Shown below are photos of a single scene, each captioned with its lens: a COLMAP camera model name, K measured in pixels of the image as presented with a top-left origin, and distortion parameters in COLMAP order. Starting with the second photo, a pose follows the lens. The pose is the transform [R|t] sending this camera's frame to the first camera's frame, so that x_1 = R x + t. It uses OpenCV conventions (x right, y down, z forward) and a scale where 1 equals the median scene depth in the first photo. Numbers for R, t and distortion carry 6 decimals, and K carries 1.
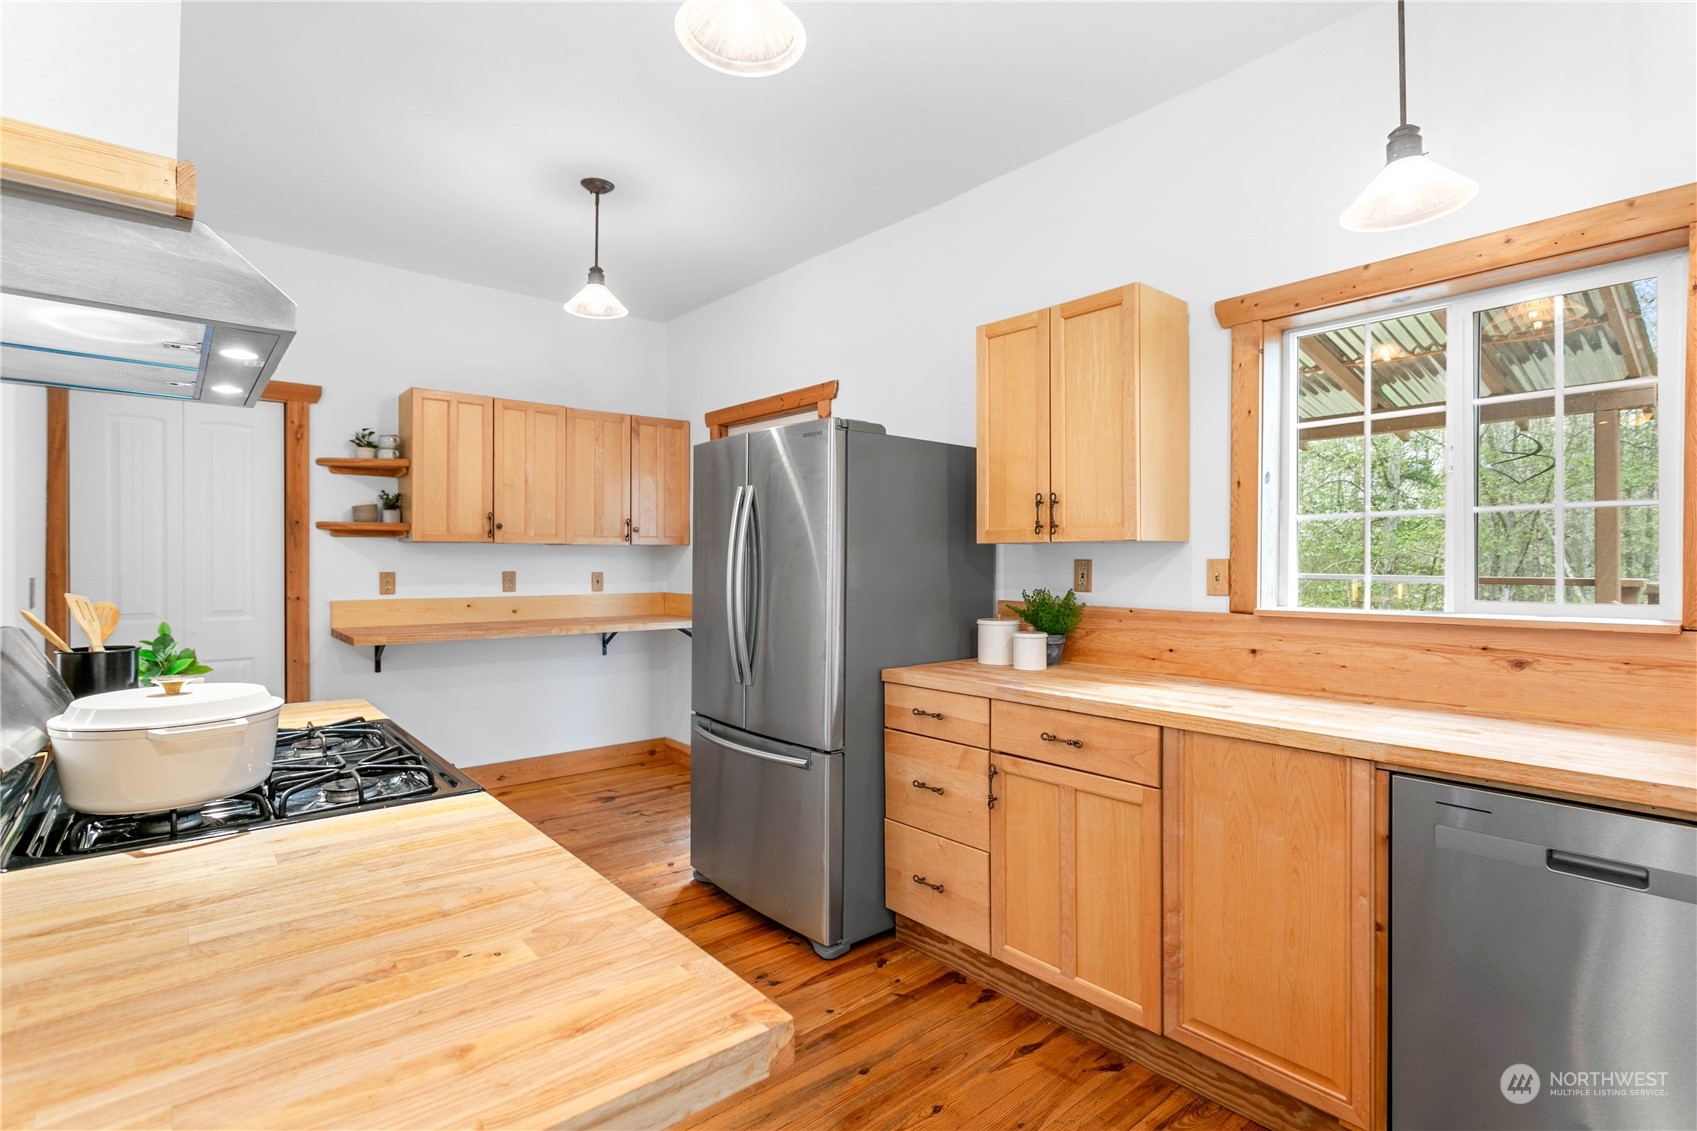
lens RADIAL K [[815.0, 0, 847.4], [0, 815.0, 558.4], [0, 0, 1]] dist [0.004981, 0.000786]
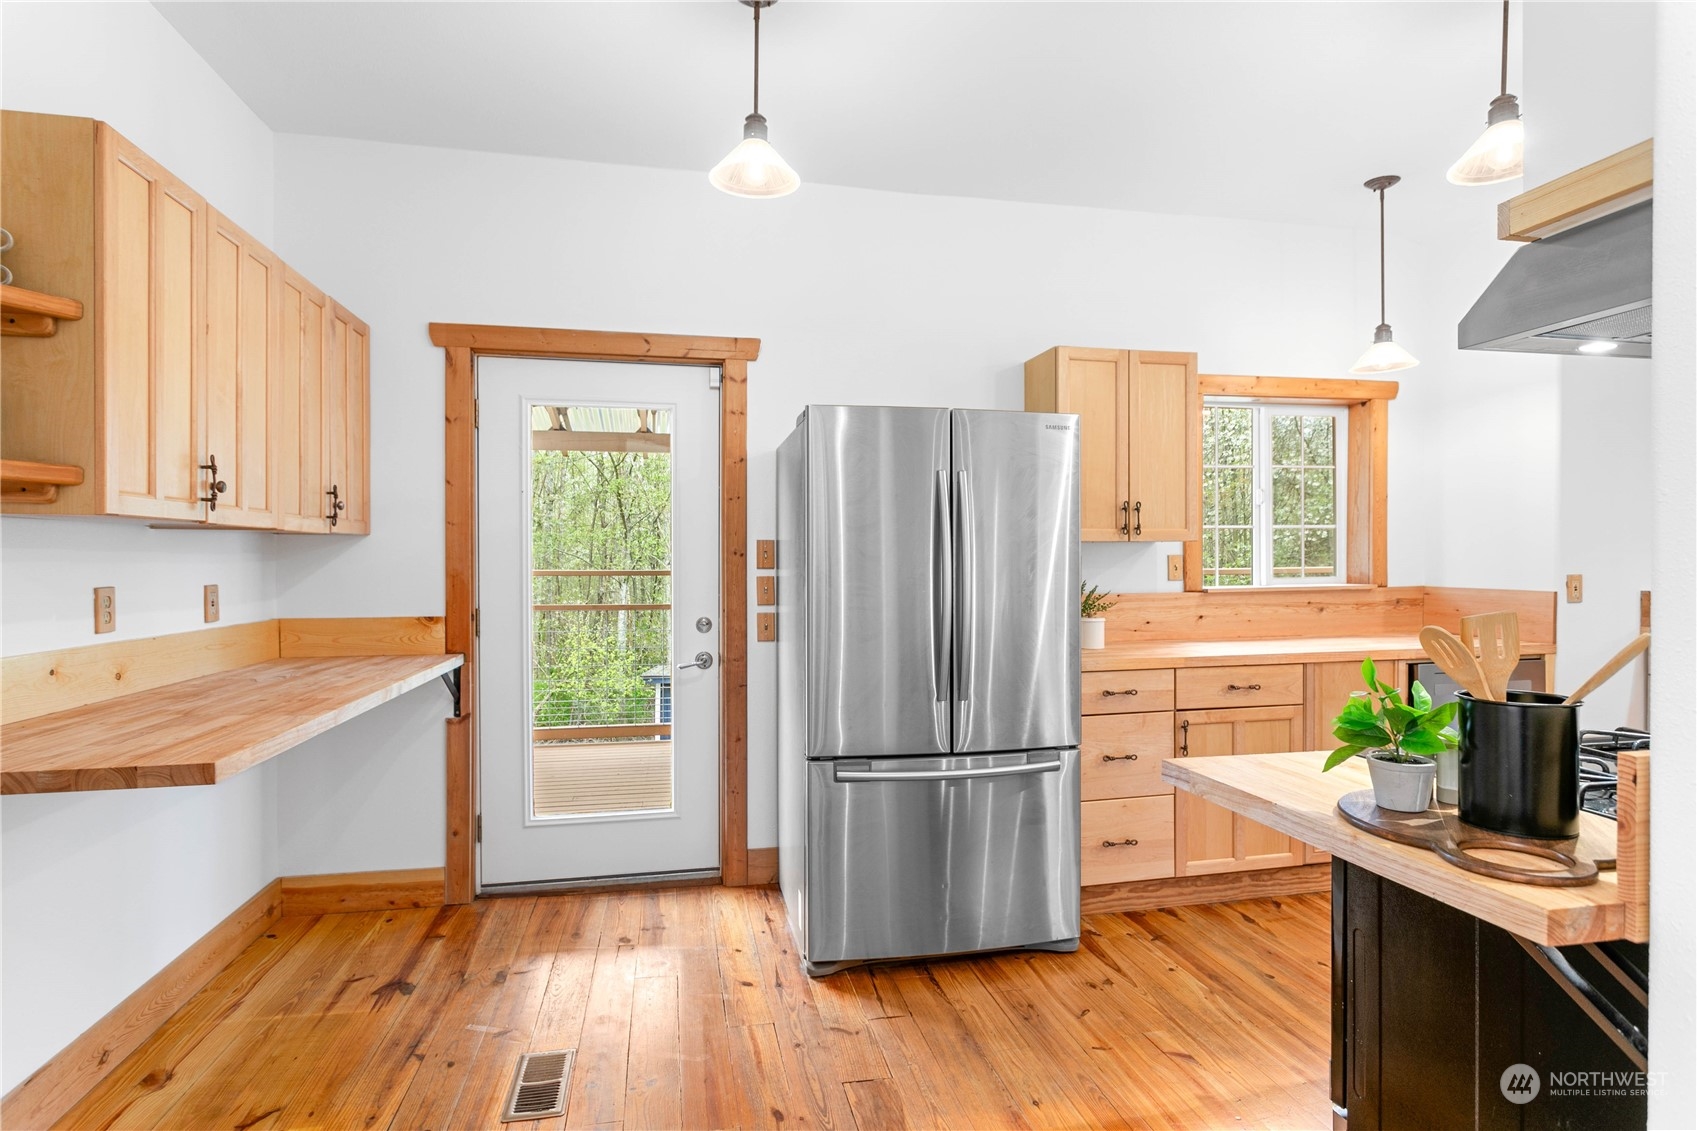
lens RADIAL K [[919.7, 0, 807.2], [0, 919.7, 567.2], [0, 0, 1]] dist [-0.002291, 0.002766]
pose [[0.474858, -0.010016, 0.880005, -1.259394], [0.004119, 0.999950, 0.009158, 0.004853], [-0.880053, -0.000724, 0.474876, 0.803383]]
